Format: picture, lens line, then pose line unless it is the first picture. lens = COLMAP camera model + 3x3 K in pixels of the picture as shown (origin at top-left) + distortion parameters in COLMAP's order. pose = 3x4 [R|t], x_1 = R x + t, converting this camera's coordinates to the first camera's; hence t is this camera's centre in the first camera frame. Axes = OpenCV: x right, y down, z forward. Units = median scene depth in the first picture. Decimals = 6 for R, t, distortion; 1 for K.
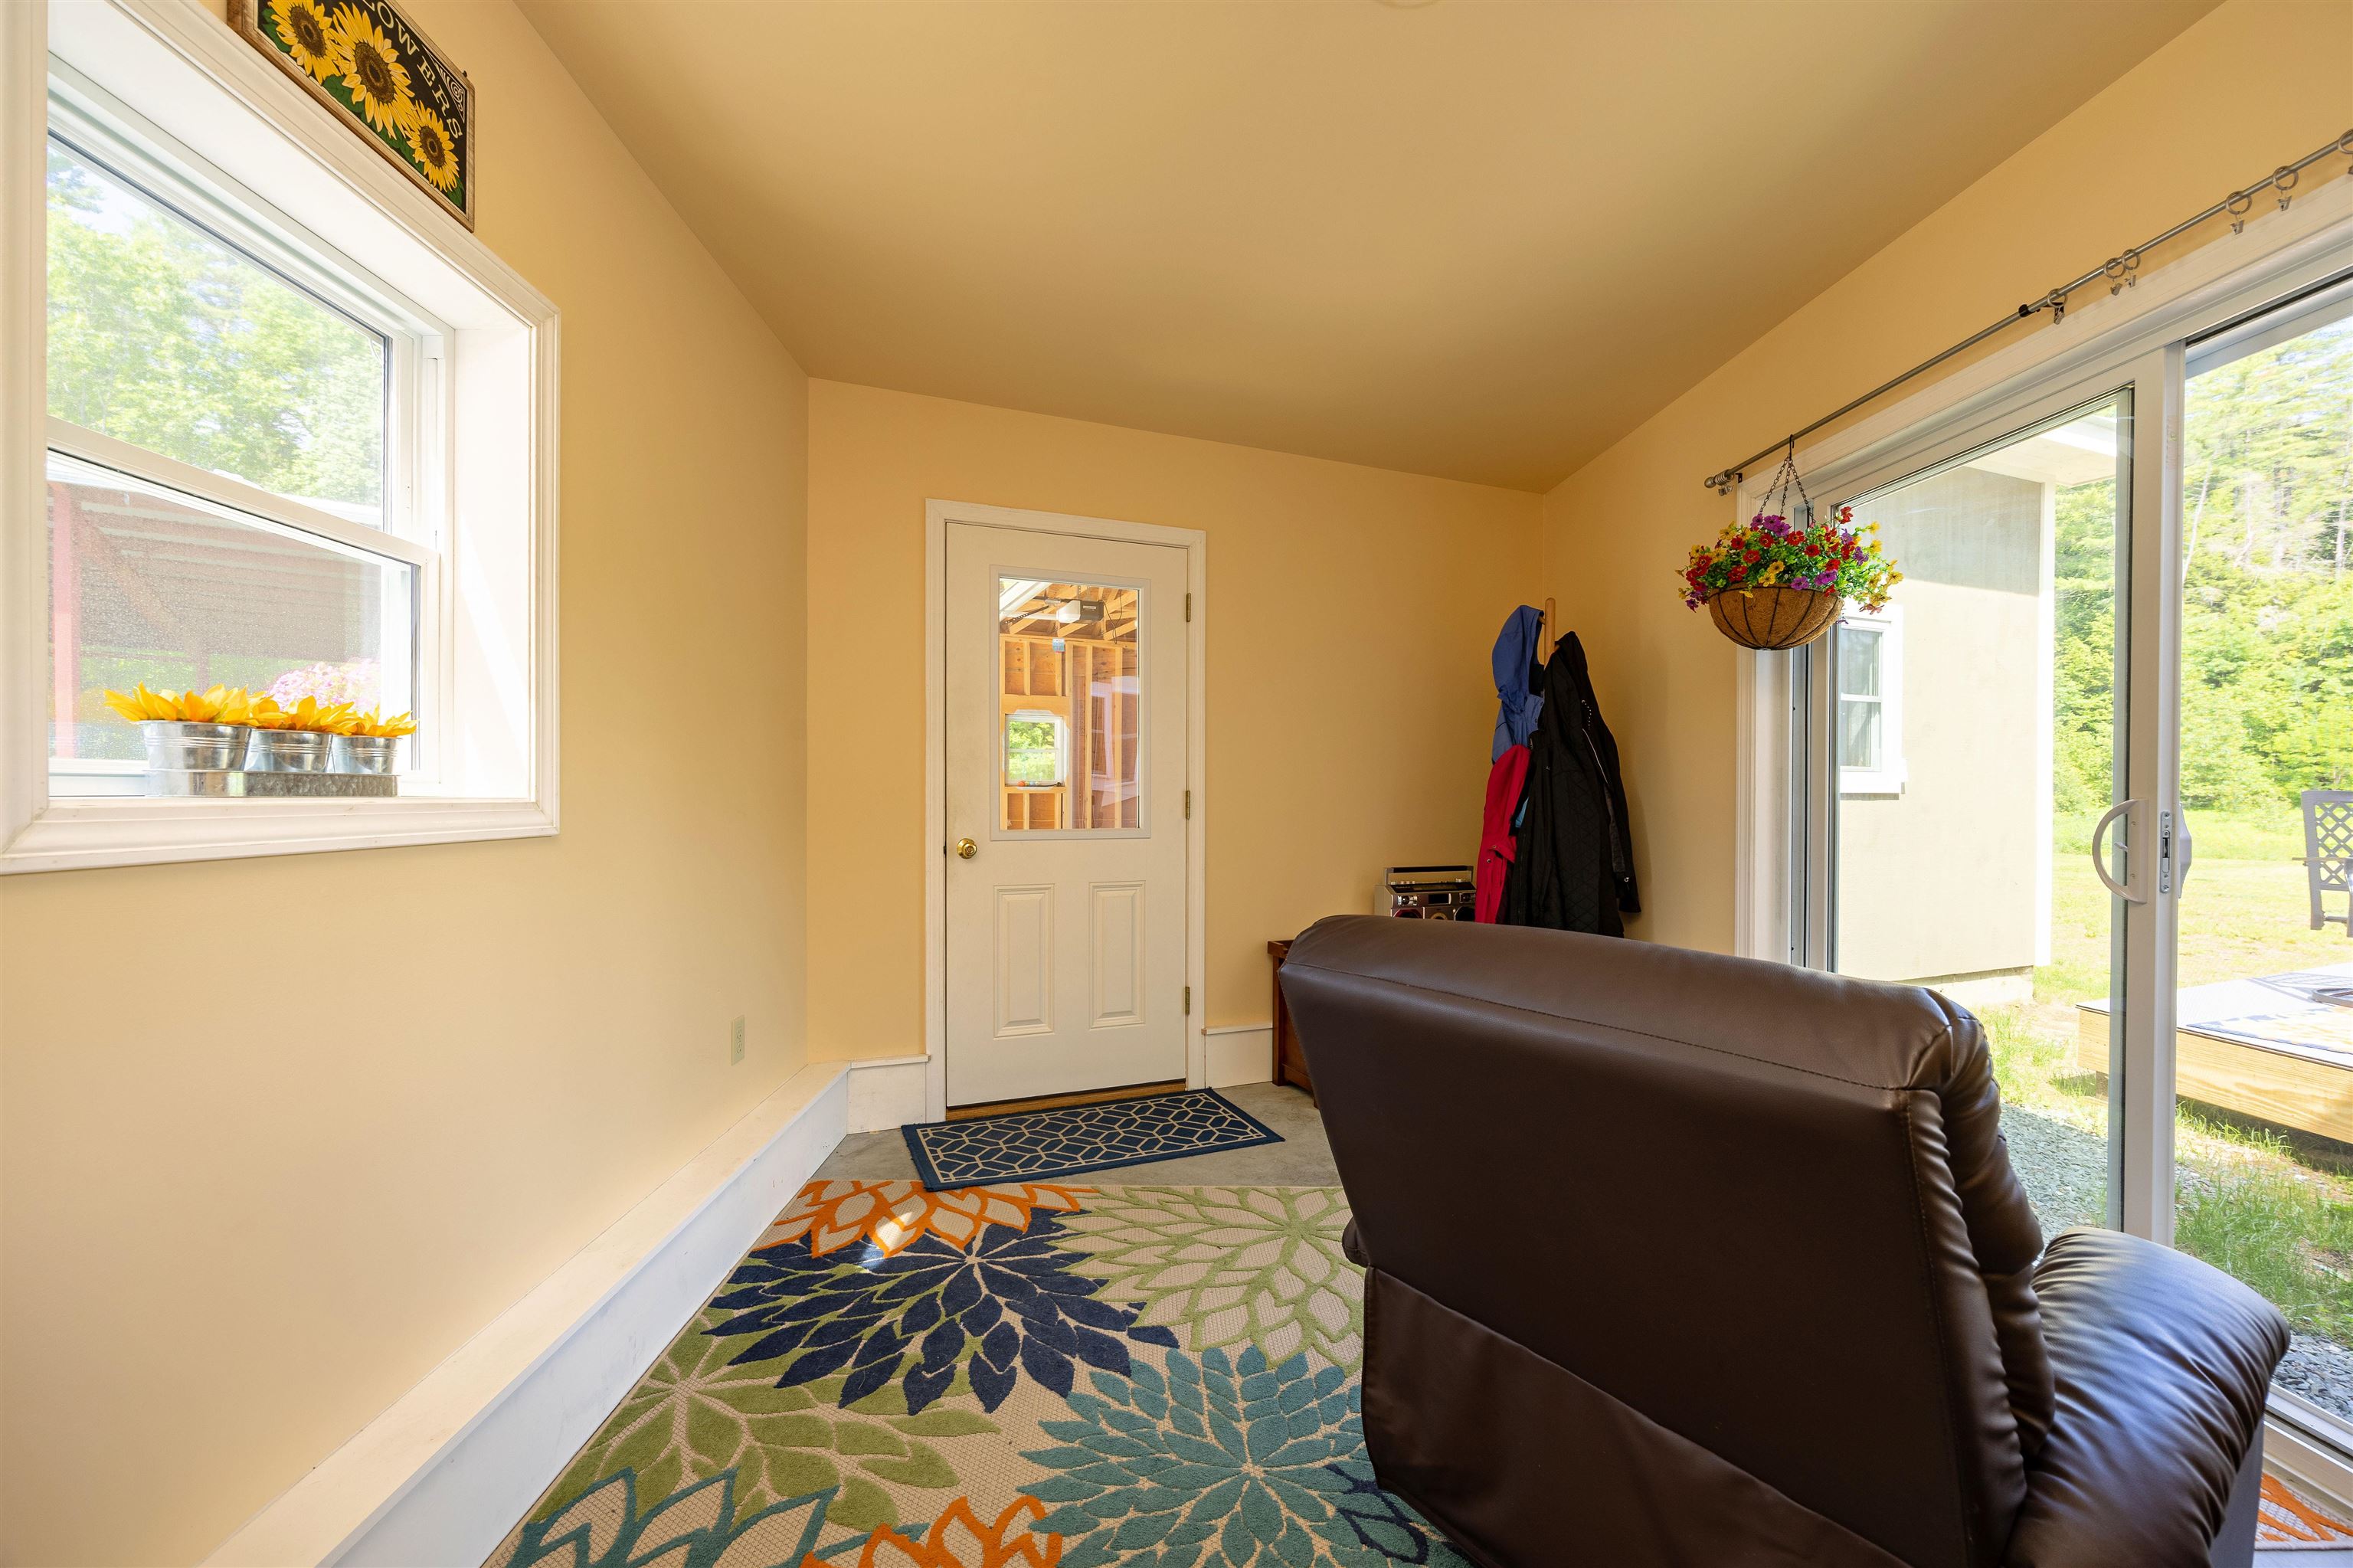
lens RADIAL K [[932.9, 0, 1092.2], [0, 932.9, 809.3], [0, 0, 1]] dist [-0.003826, -0.000082]
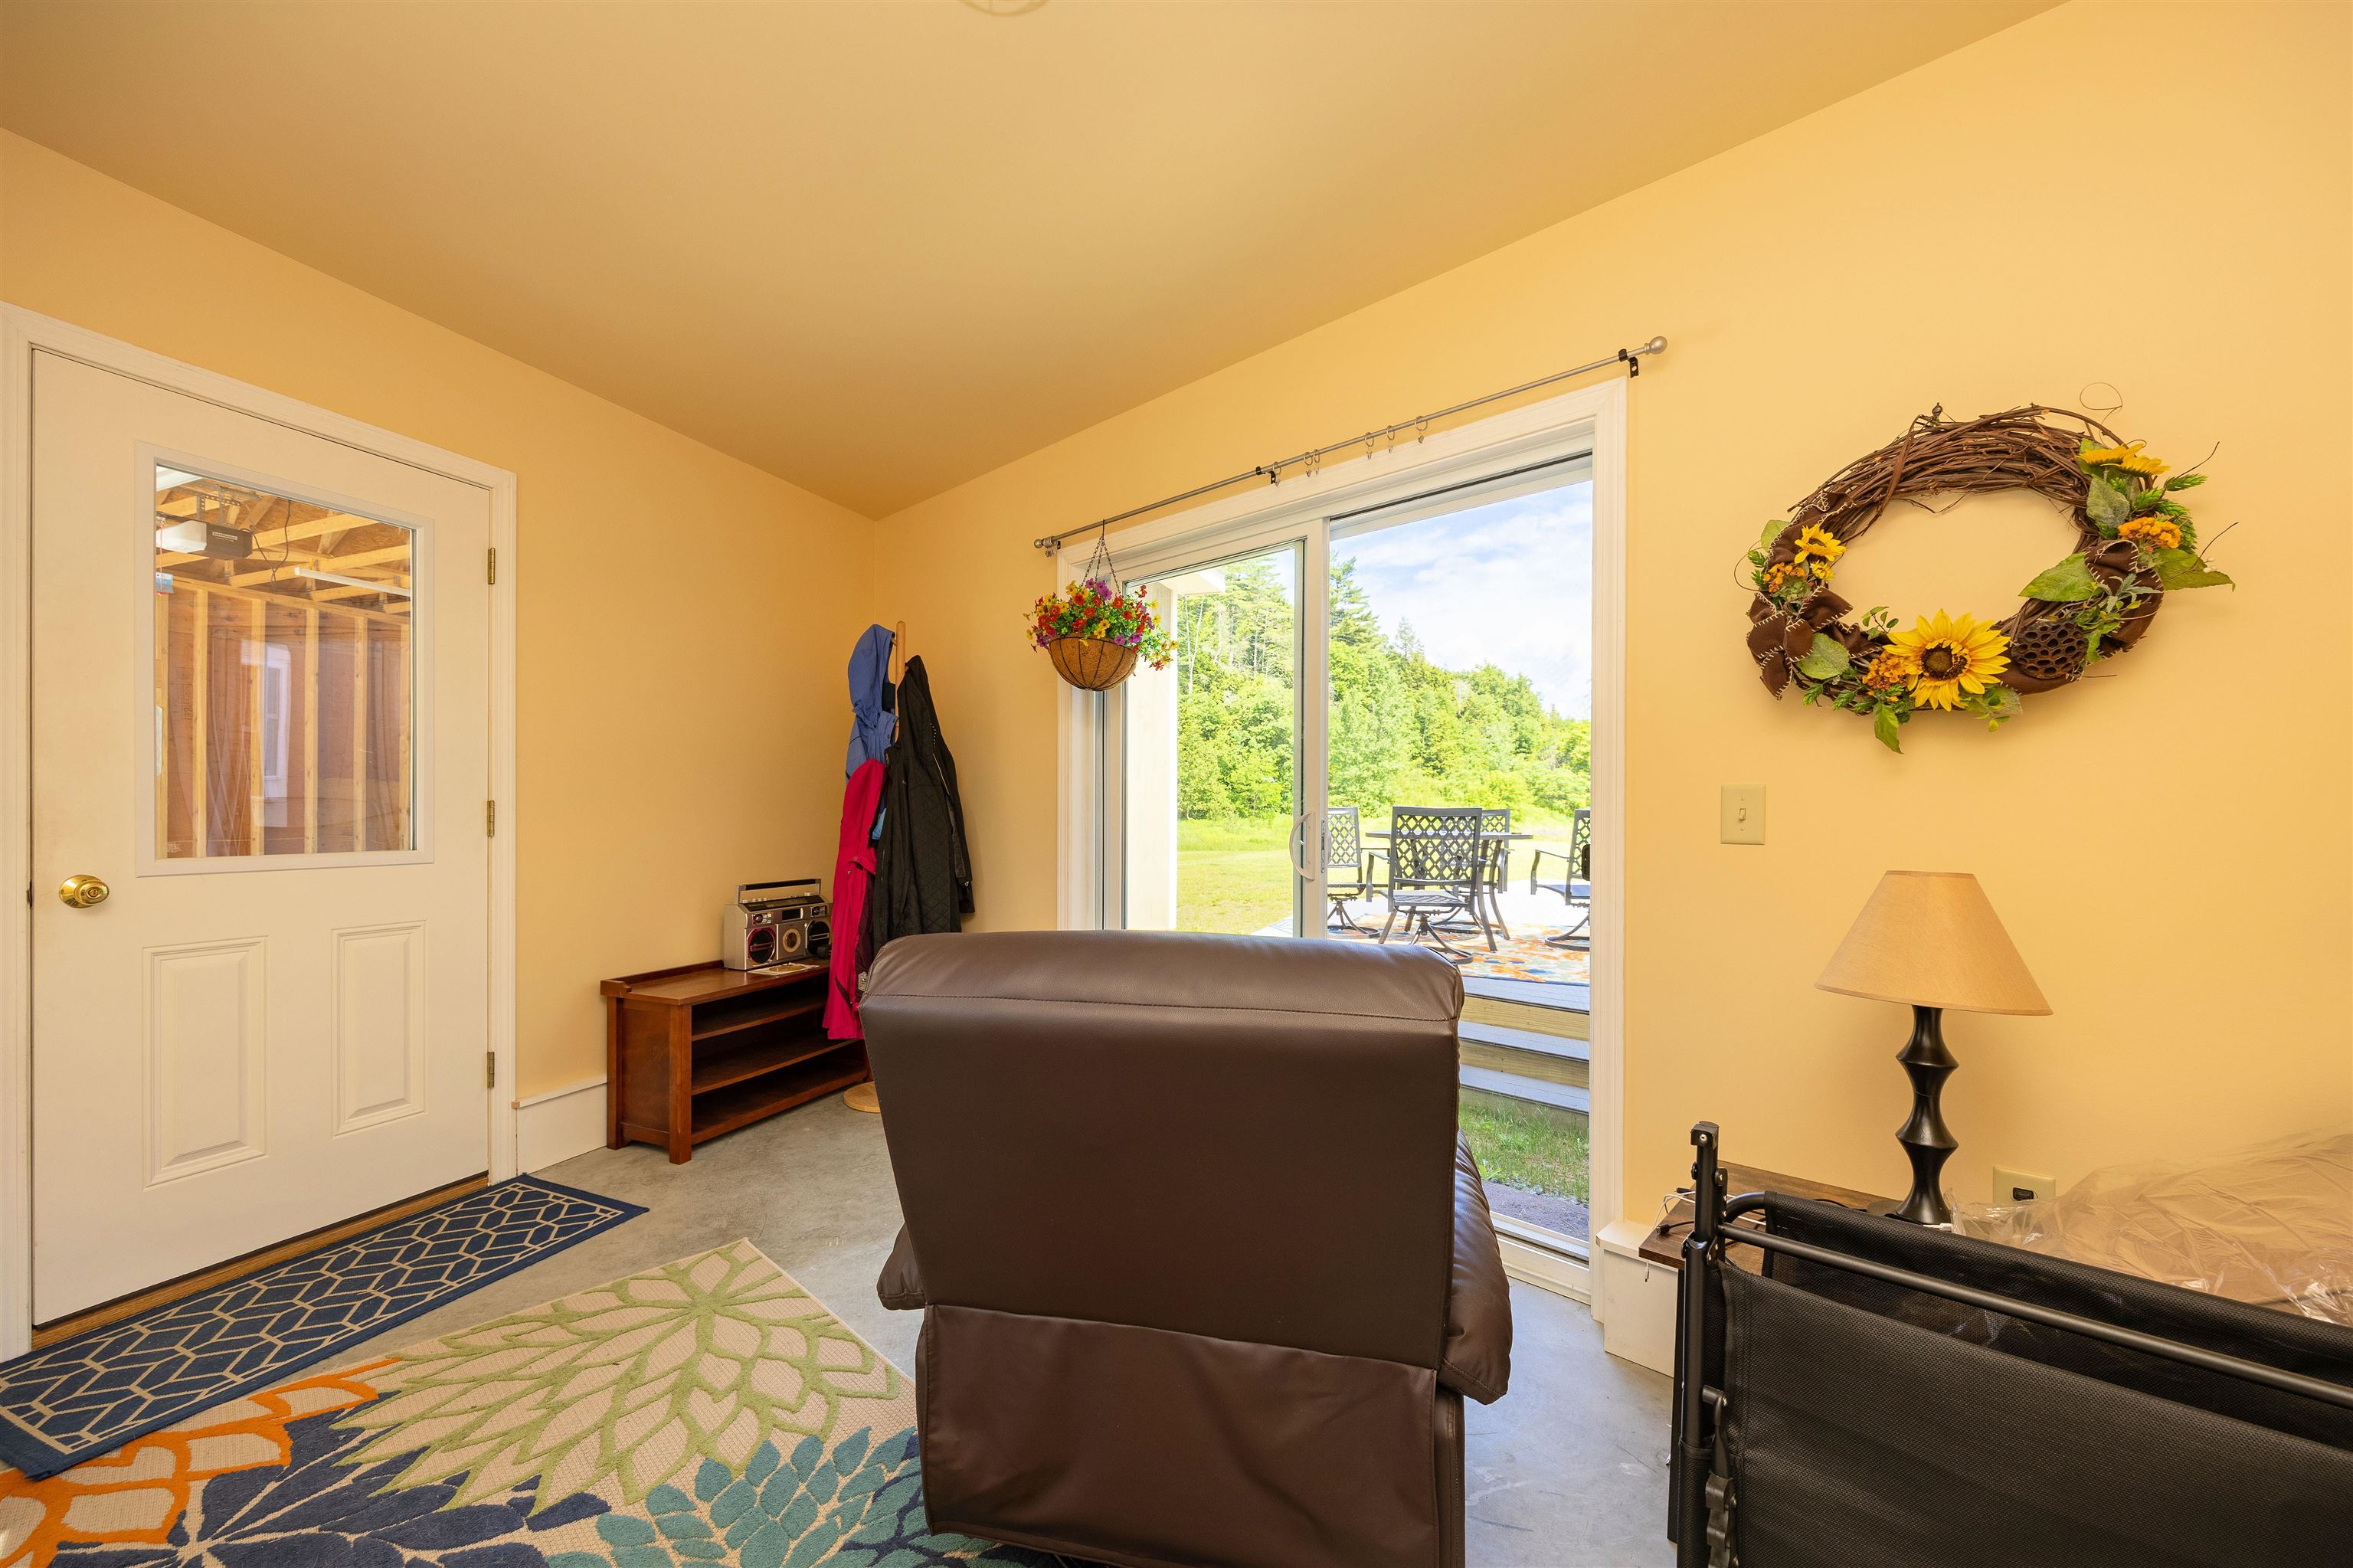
lens RADIAL K [[940.9, 0, 1115.6], [0, 940.9, 818.3], [0, 0, 1]] dist [-0.001542, -0.000120]
pose [[0.694009, -0.004296, 0.719953, -0.131328], [0.007444, 0.999972, -0.001209, -0.000182], [-0.719927, 0.006198, 0.694022, 0.102735]]
